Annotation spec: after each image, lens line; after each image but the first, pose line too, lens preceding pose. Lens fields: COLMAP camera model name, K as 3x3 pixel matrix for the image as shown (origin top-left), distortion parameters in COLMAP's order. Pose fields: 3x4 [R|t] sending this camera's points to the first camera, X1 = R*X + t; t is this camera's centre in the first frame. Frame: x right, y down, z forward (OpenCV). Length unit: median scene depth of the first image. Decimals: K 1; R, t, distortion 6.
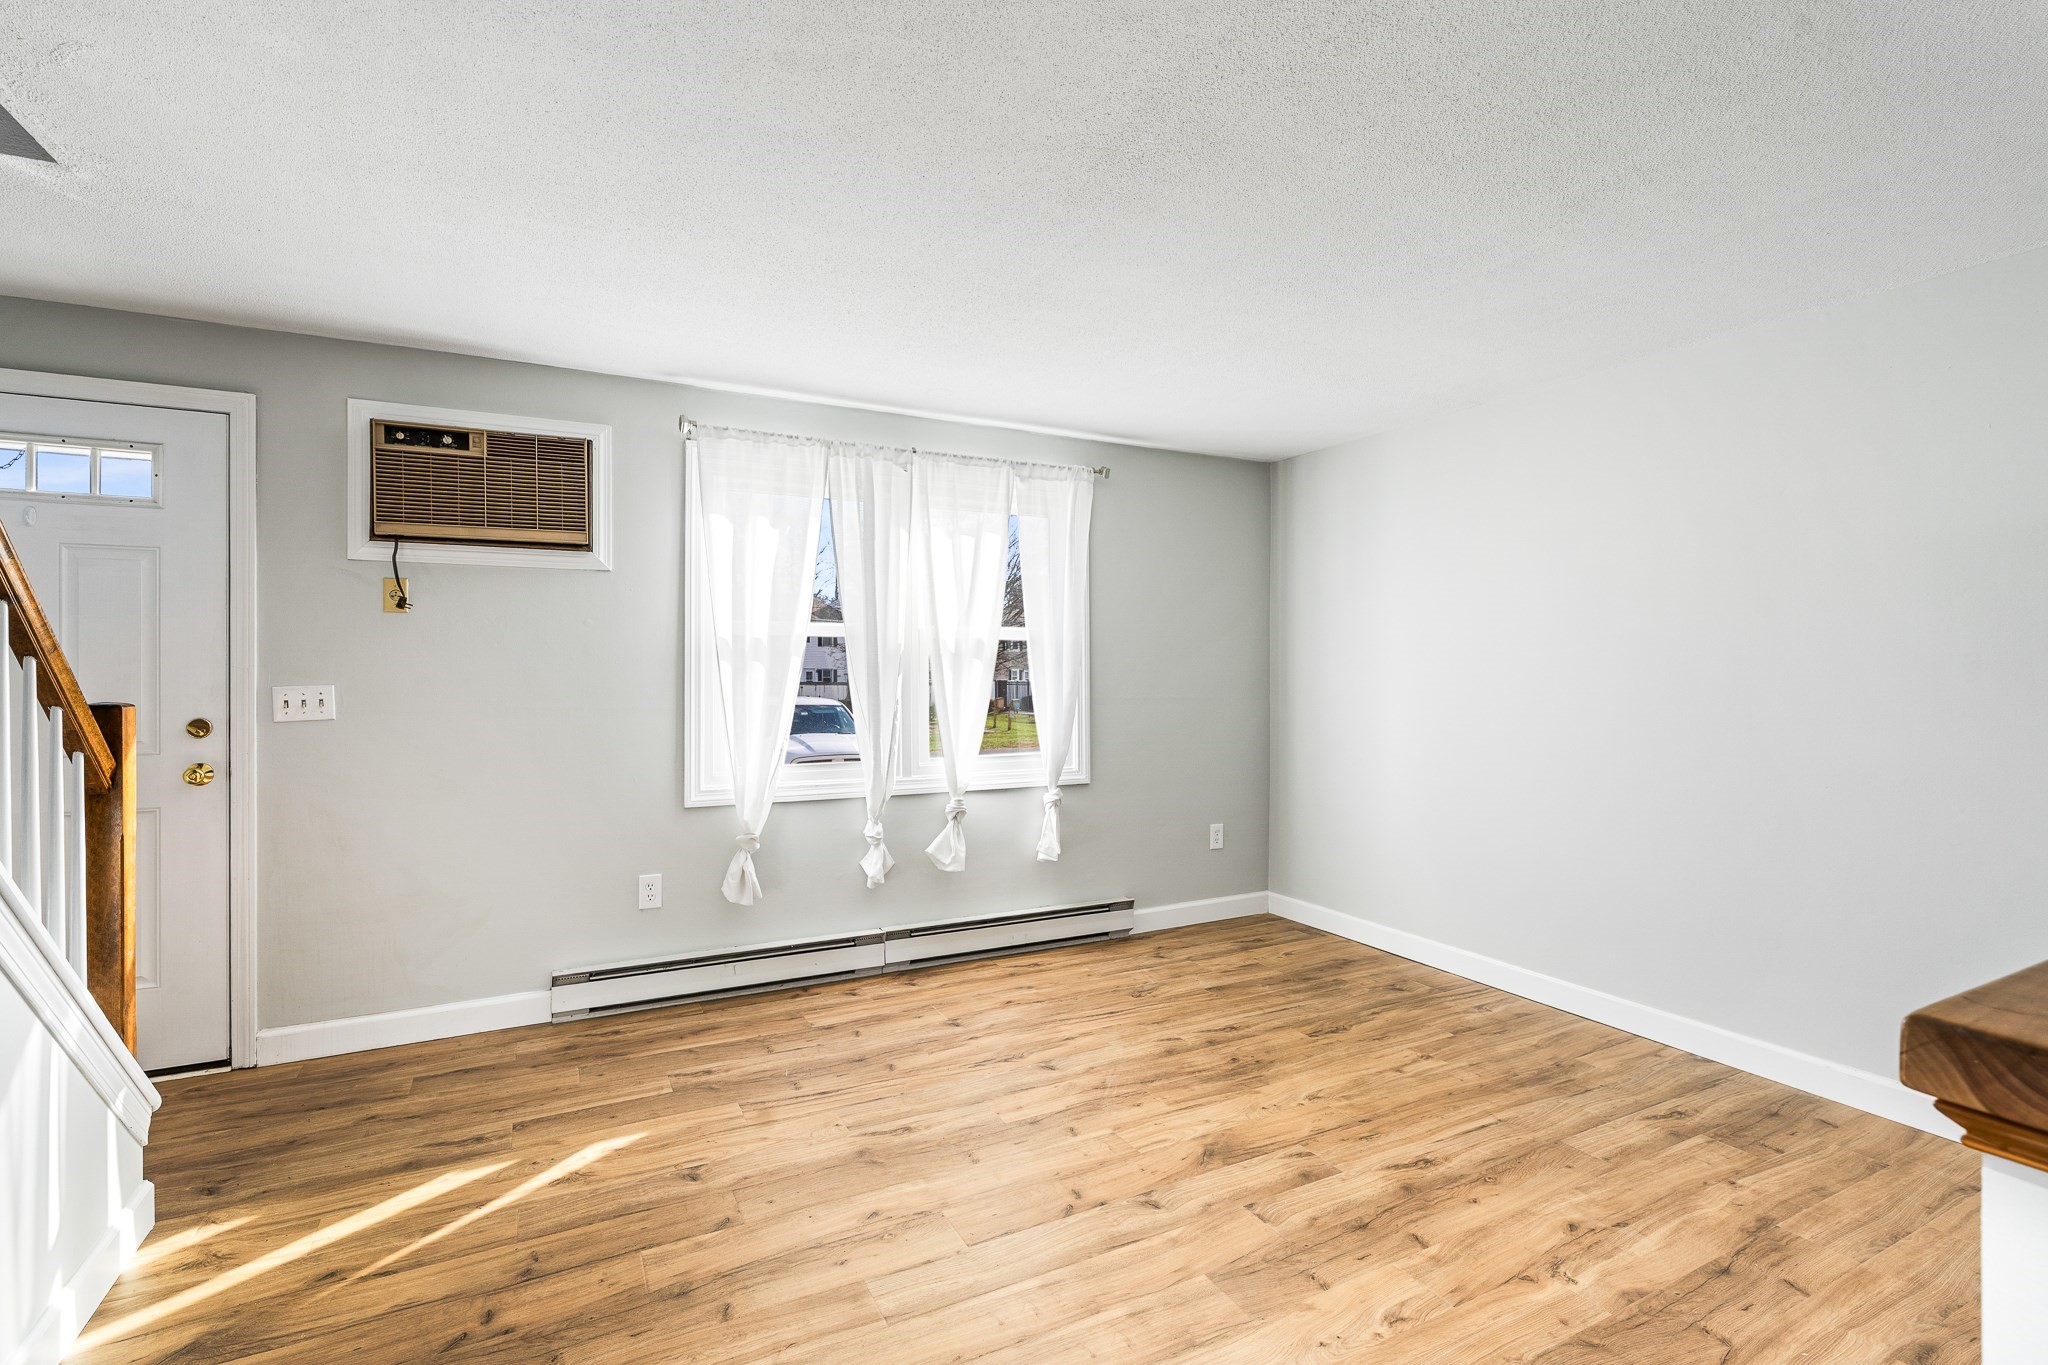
lens RADIAL K [[932.7, 0, 1033.4], [0, 932.7, 678.7], [0, 0, 1]] dist [-0.009425, 0.004601]
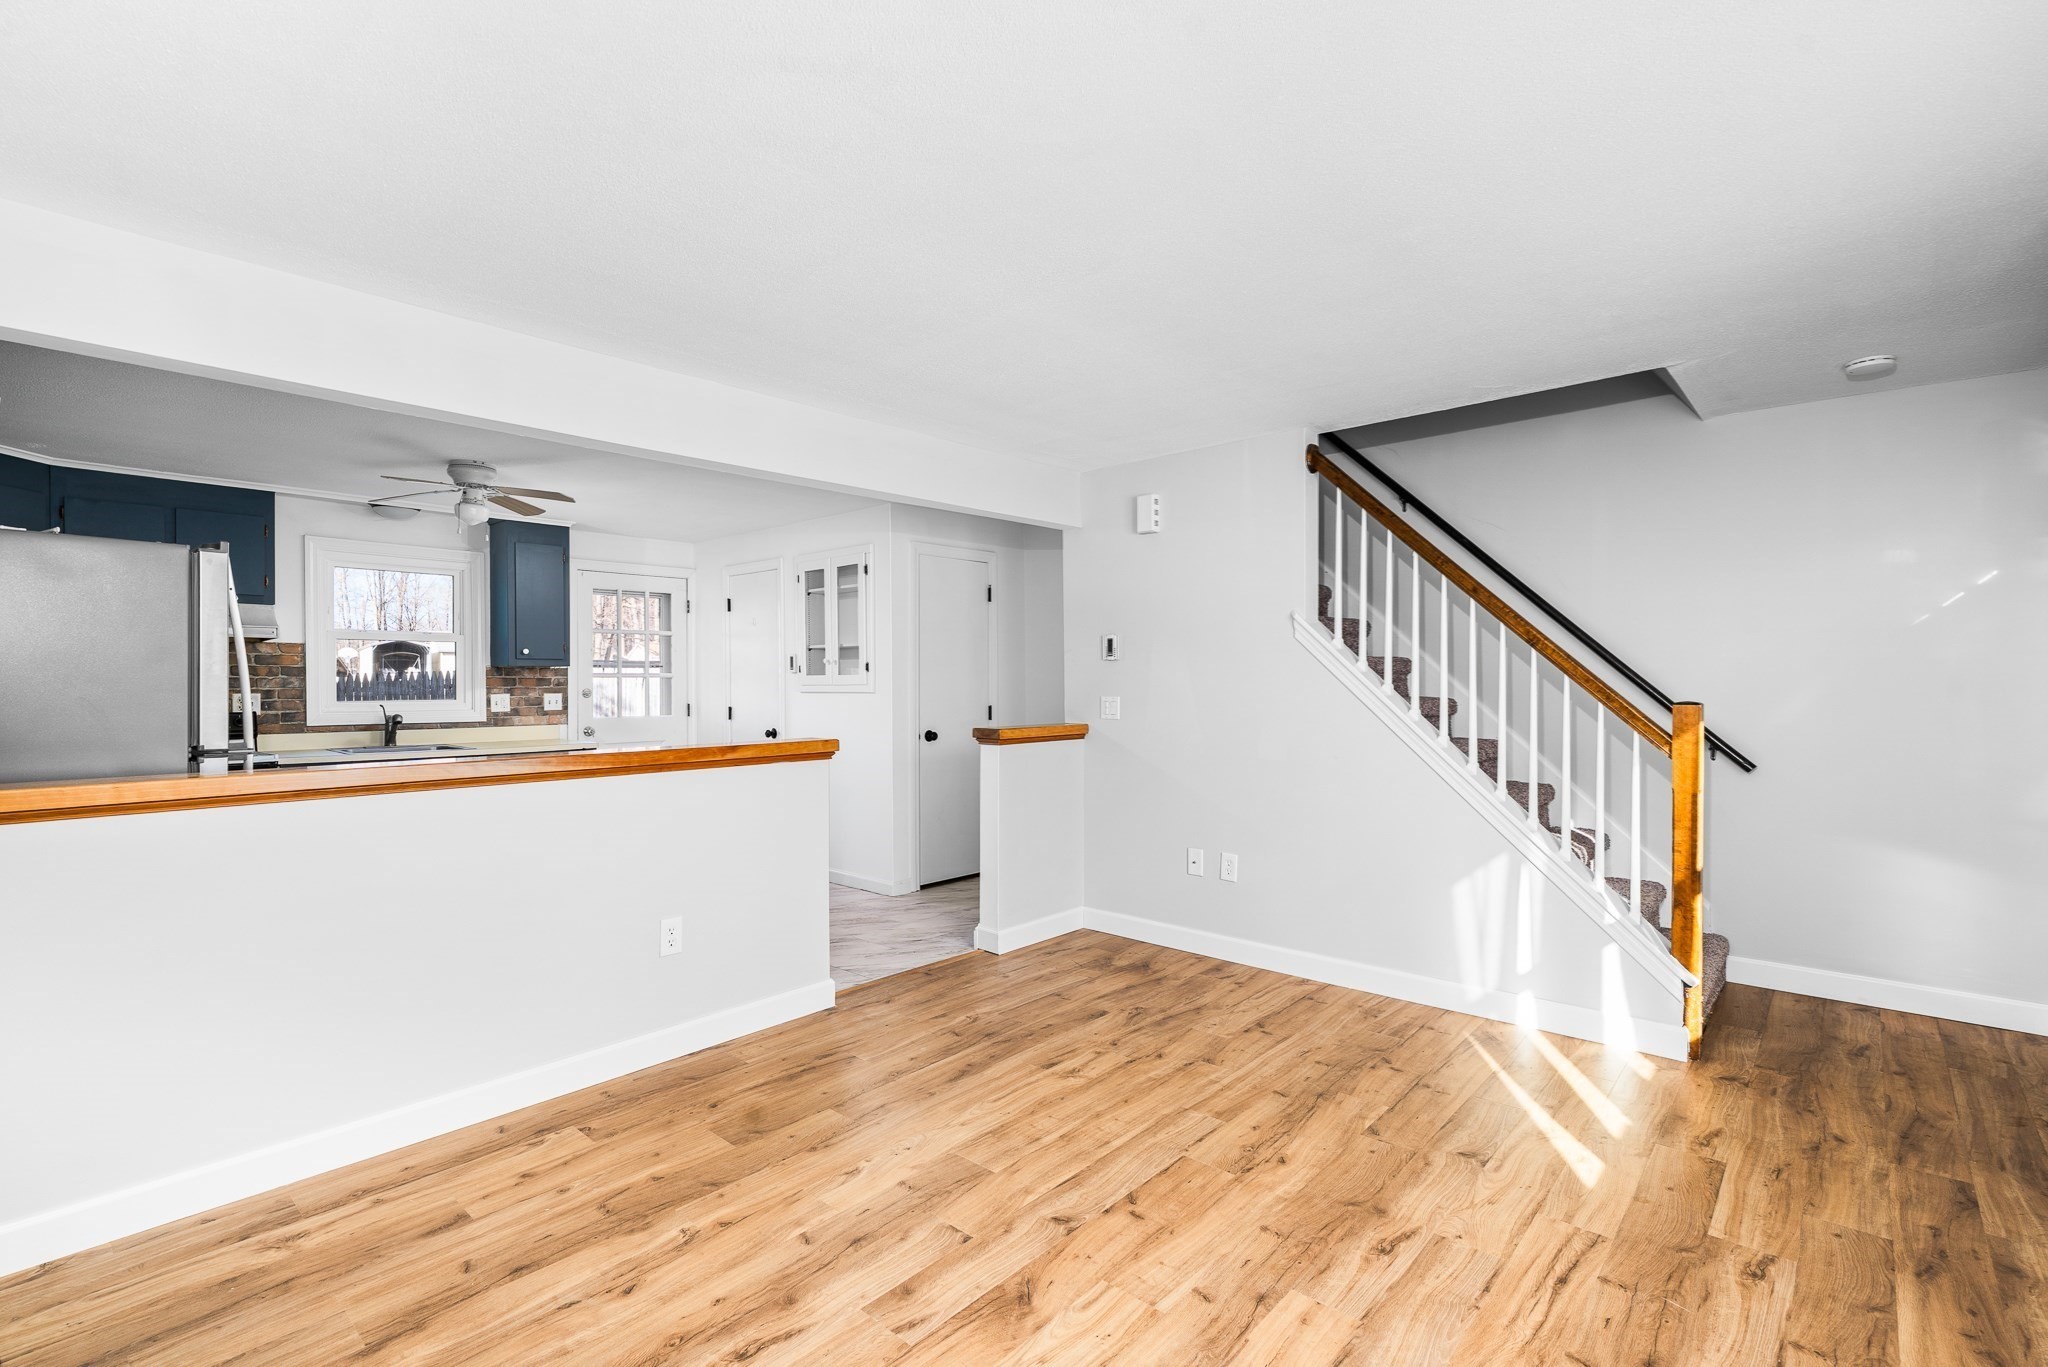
lens RADIAL K [[932.7, 0, 1020.0], [0, 932.7, 692.0], [0, 0, 1]] dist [-0.009425, 0.004601]
pose [[-0.940772, 0.007308, -0.338961, 0.373829], [0.001317, 0.999839, 0.017901, -0.014682], [0.339037, 0.016395, -0.940630, 1.422943]]
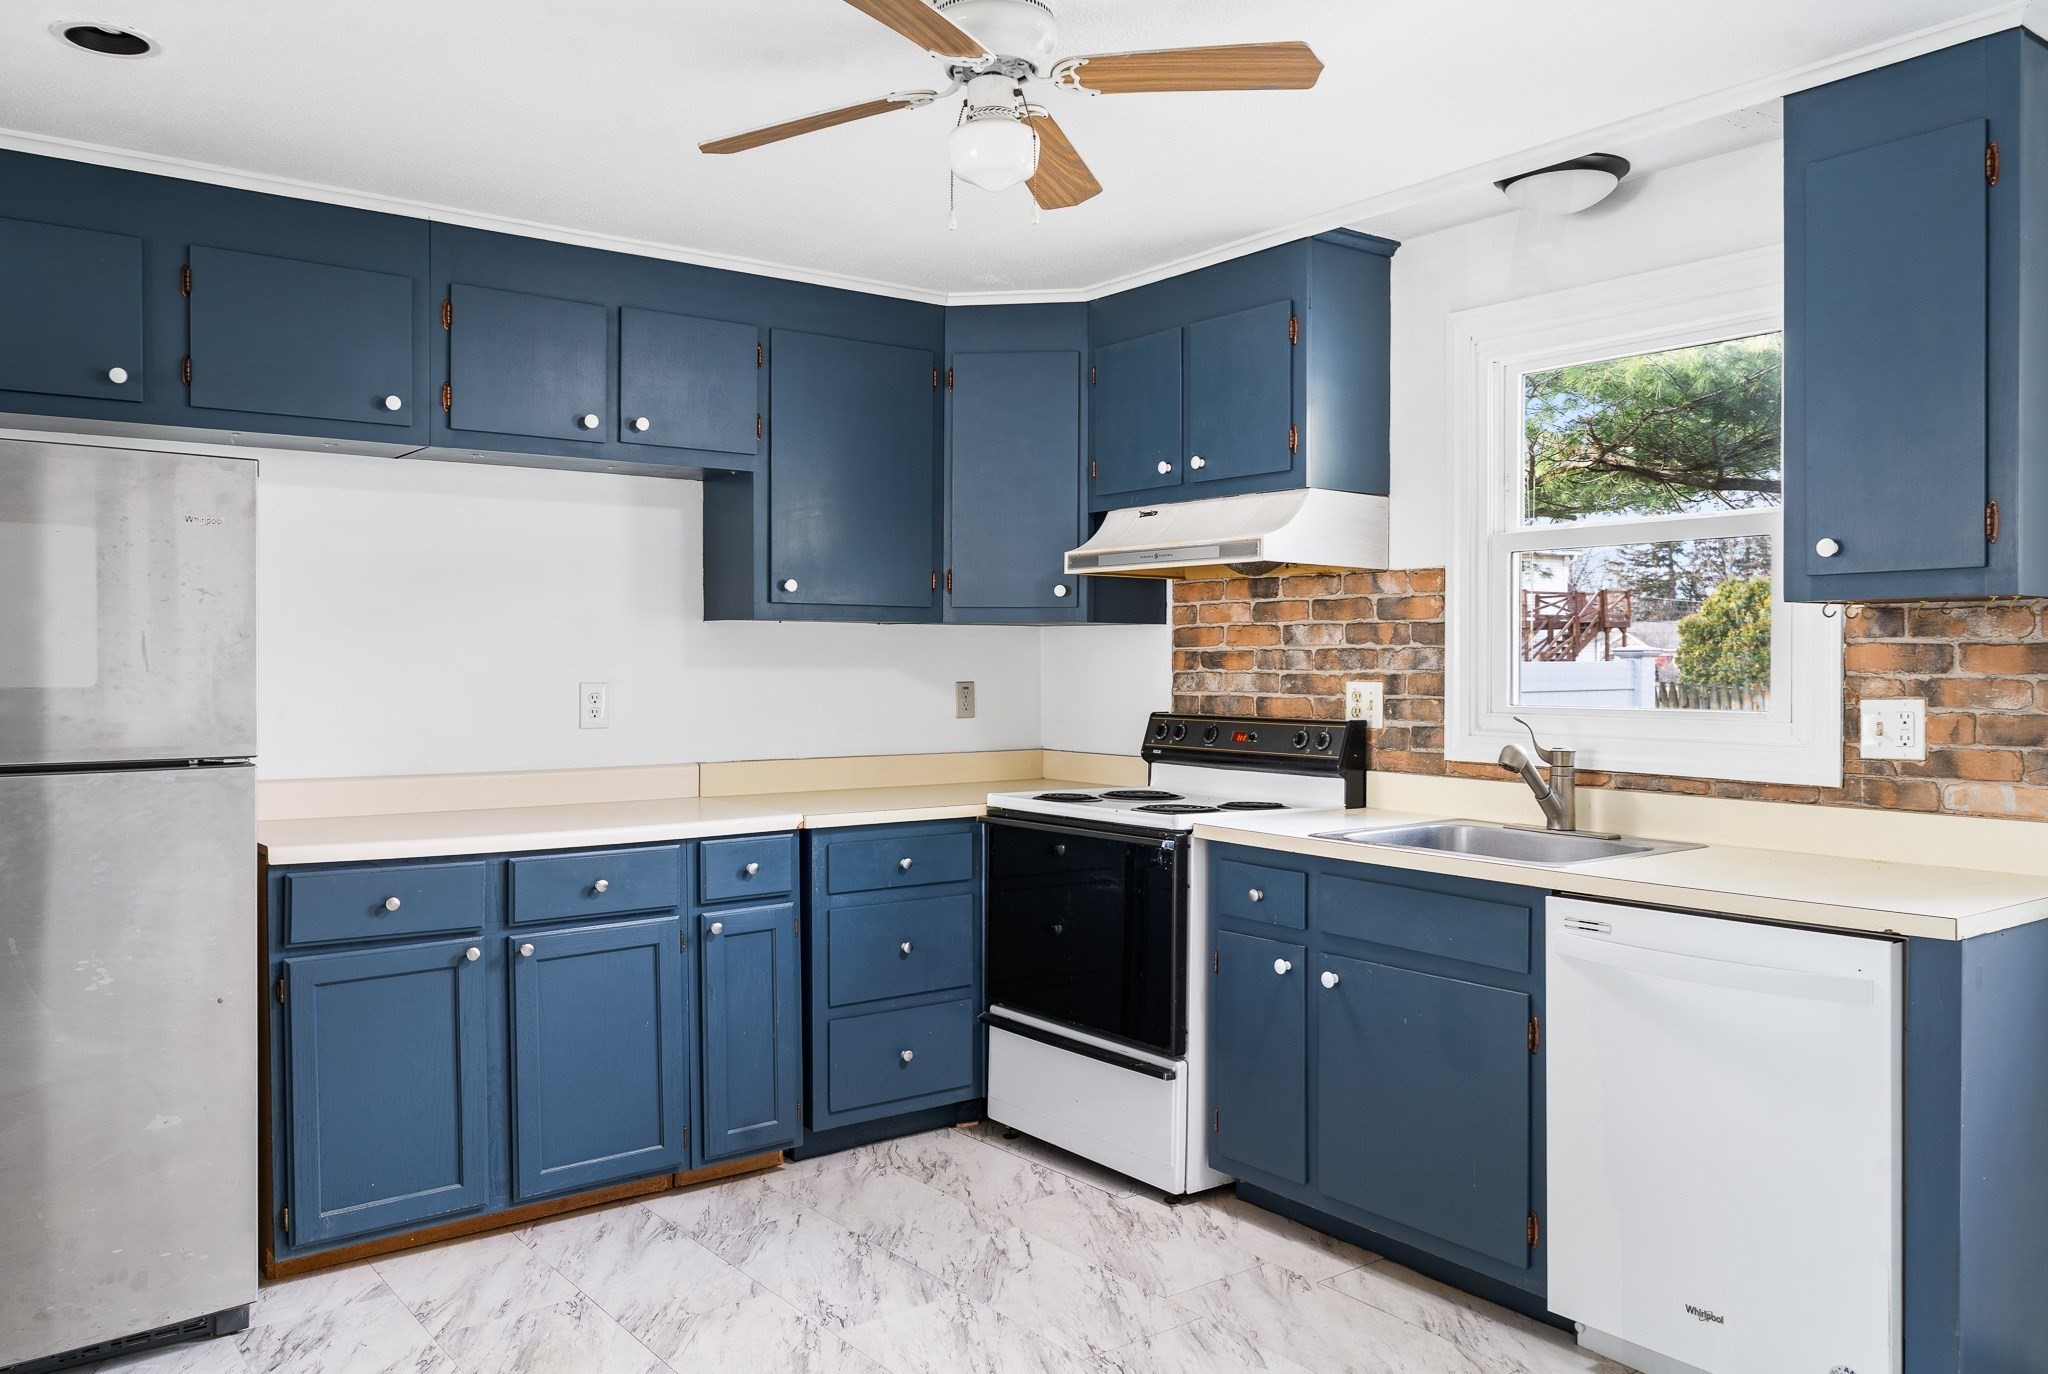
lens RADIAL K [[1518.7, 0, 1008.1], [0, 1518.7, 677.5], [0, 0, 1]] dist [0.000851, -0.003015]
pose [[-0.150239, -0.009712, 0.988602, -0.125338], [0.005970, 0.999925, 0.010731, -0.002646], [-0.988632, 0.007514, -0.150170, -0.184312]]
